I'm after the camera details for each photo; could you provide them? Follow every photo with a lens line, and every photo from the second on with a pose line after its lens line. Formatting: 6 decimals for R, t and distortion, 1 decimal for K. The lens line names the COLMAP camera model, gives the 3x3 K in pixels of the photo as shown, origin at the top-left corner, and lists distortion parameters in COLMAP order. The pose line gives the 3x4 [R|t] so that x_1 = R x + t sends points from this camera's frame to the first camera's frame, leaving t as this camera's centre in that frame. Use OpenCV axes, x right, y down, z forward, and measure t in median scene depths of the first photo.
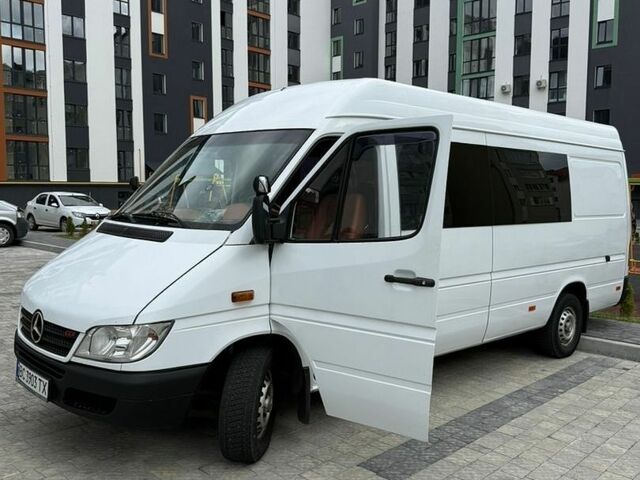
lens RADIAL K [[595.1, 0, 320.0], [0, 595.1, 240.0], [0, 0, 1]] dist [0.089526, -0.158744]
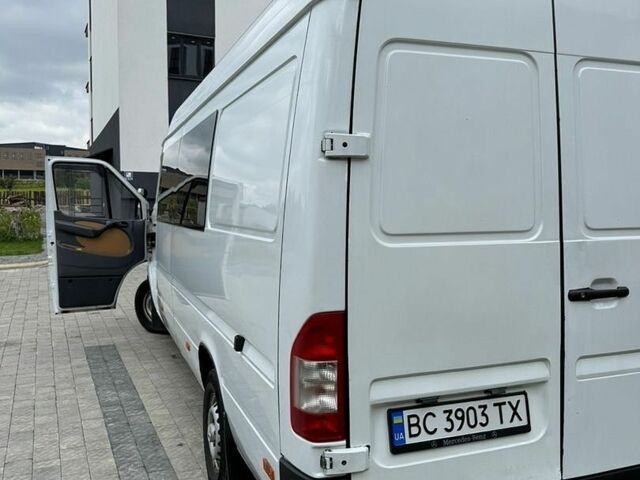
lens RADIAL K [[595.1, 0, 320.0], [0, 595.1, 240.0], [0, 0, 1]] dist [0.089526, -0.158744]
pose [[-0.374259, 0.043158, -0.926319, 0.944127], [-0.069098, 0.994842, 0.074268, -0.076326], [0.924746, 0.091803, -0.369346, 1.392059]]
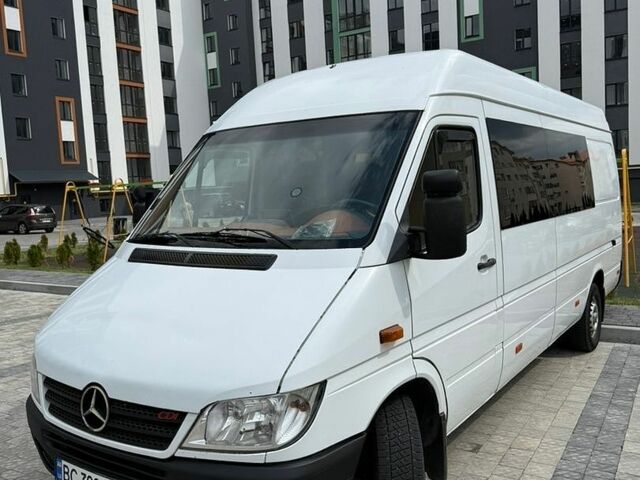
lens RADIAL K [[595.1, 0, 320.0], [0, 595.1, 240.0], [0, 0, 1]] dist [0.089526, -0.158744]
pose [[0.976732, -0.074675, 0.201040, -0.212559], [0.074036, 0.997198, 0.010707, -0.022447], [-0.201277, 0.004426, 0.979524, 0.168832]]
